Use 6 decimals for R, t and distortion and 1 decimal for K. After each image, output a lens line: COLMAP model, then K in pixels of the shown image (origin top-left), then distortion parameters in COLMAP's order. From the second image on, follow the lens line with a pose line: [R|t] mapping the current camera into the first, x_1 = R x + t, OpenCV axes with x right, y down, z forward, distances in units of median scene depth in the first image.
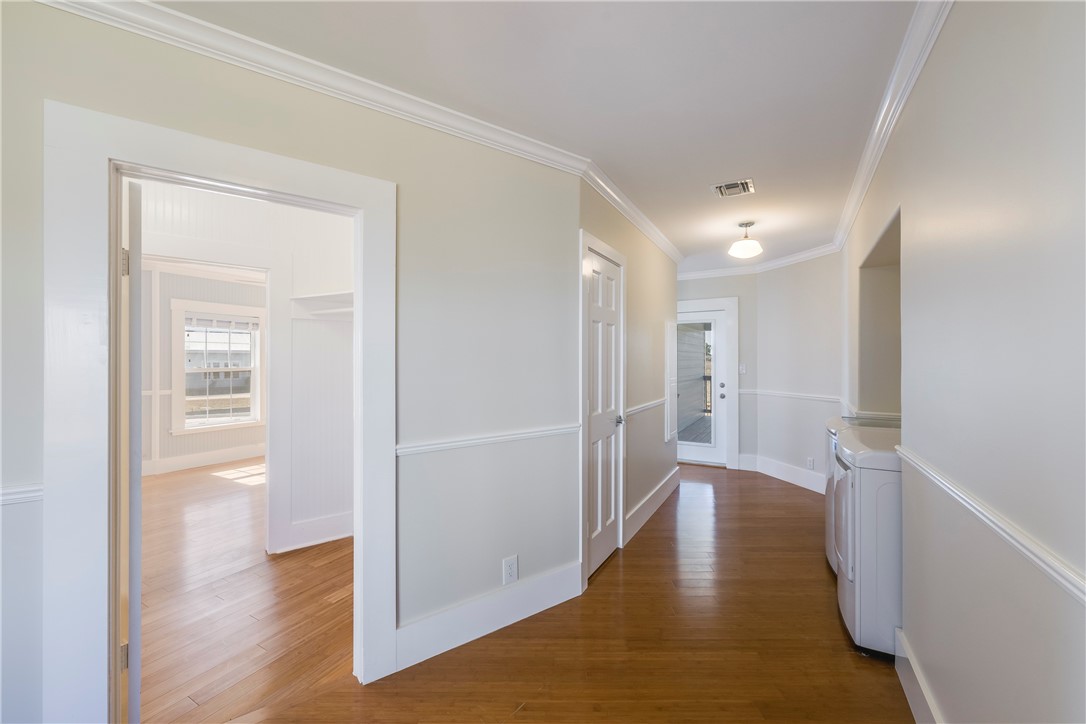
lens RADIAL K [[431.9, 0, 544.8], [0, 431.9, 361.3], [0, 0, 1]] dist [-0.001161, -0.000019]
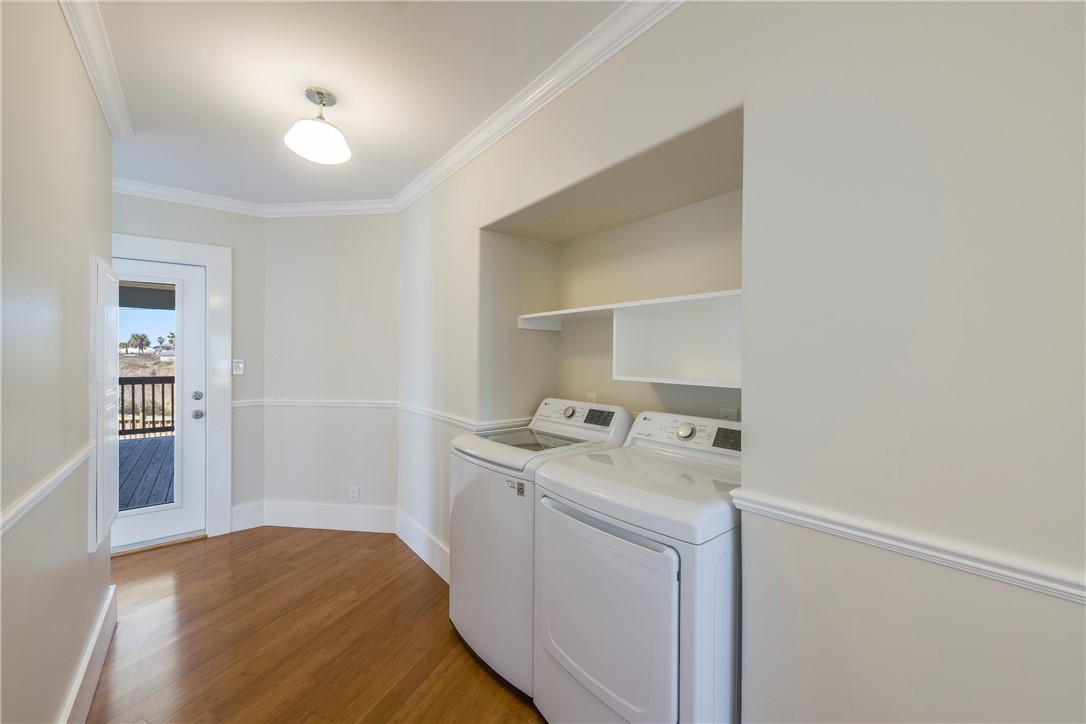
lens RADIAL K [[434.1, 0, 553.3], [0, 434.1, 356.1], [0, 0, 1]] dist [0.003374, 0.000219]
pose [[0.375208, 0.002667, 0.926937, 0.050060], [-0.002791, 0.999995, -0.001747, 0.002101], [-0.926936, -0.001932, 0.375214, 0.351726]]
